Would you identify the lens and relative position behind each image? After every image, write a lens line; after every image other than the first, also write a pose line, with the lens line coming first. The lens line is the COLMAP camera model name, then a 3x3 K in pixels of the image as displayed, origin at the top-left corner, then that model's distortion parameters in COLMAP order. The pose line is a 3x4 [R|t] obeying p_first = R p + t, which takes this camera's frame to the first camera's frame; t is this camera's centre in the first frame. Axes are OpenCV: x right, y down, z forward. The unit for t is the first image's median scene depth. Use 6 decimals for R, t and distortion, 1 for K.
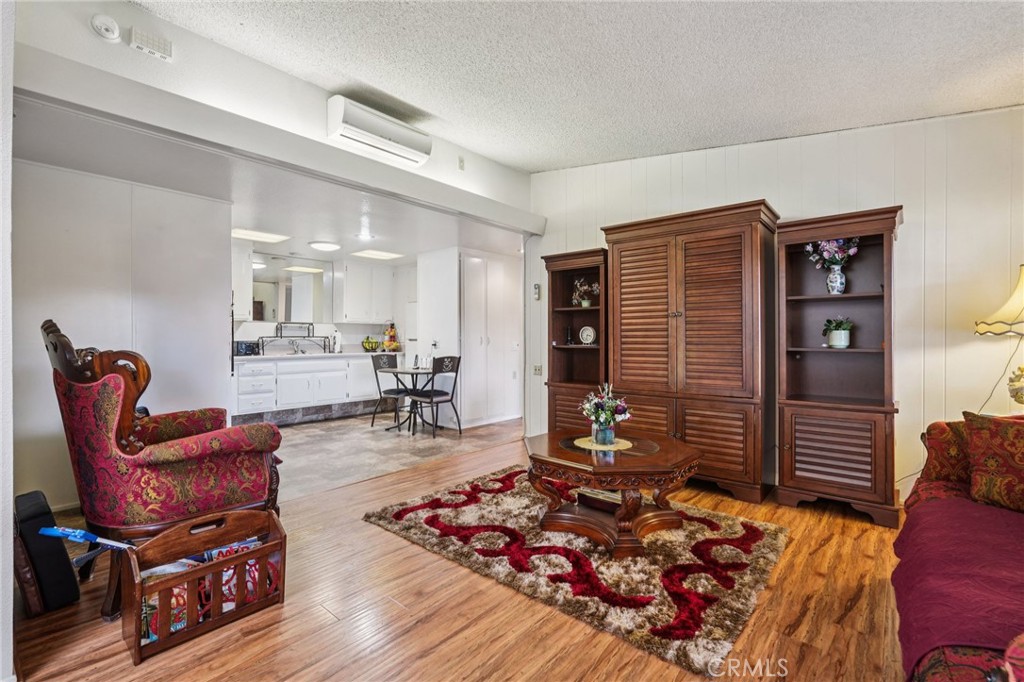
lens RADIAL K [[458.6, 0, 505.4], [0, 458.6, 339.1], [0, 0, 1]] dist [-0.007187, 0.003502]
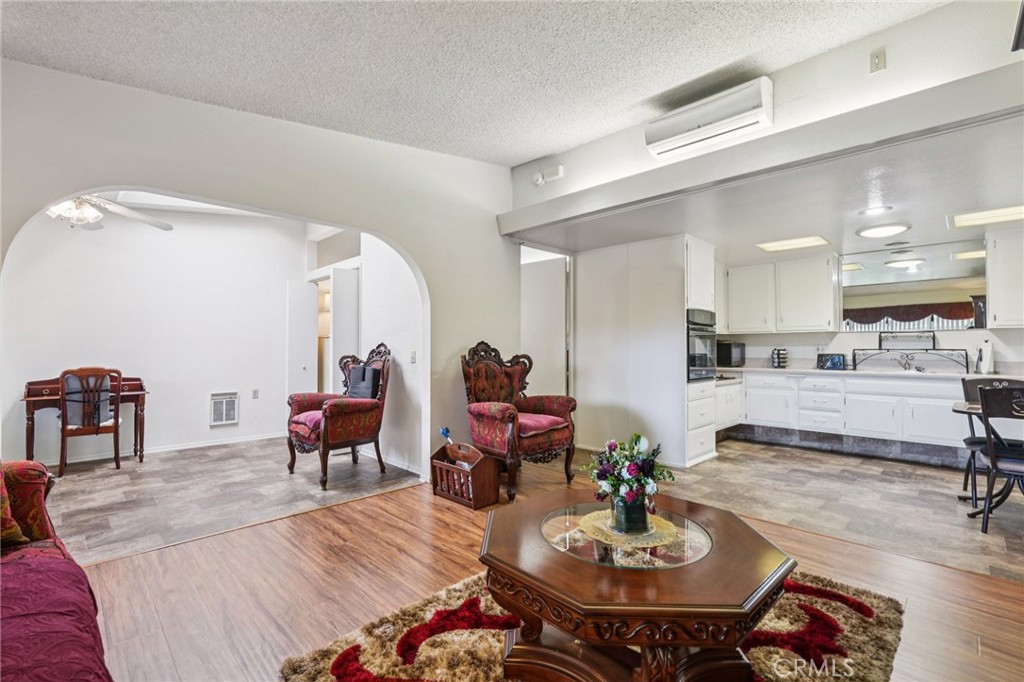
lens RADIAL K [[458.6, 0, 514.1], [0, 458.6, 343.3], [0, 0, 1]] dist [-0.007187, 0.003502]
pose [[-0.059891, -0.011052, -0.998144, 0.358305], [-0.006865, 0.999920, -0.010660, -0.002668], [0.998181, 0.006214, -0.059962, 0.384606]]
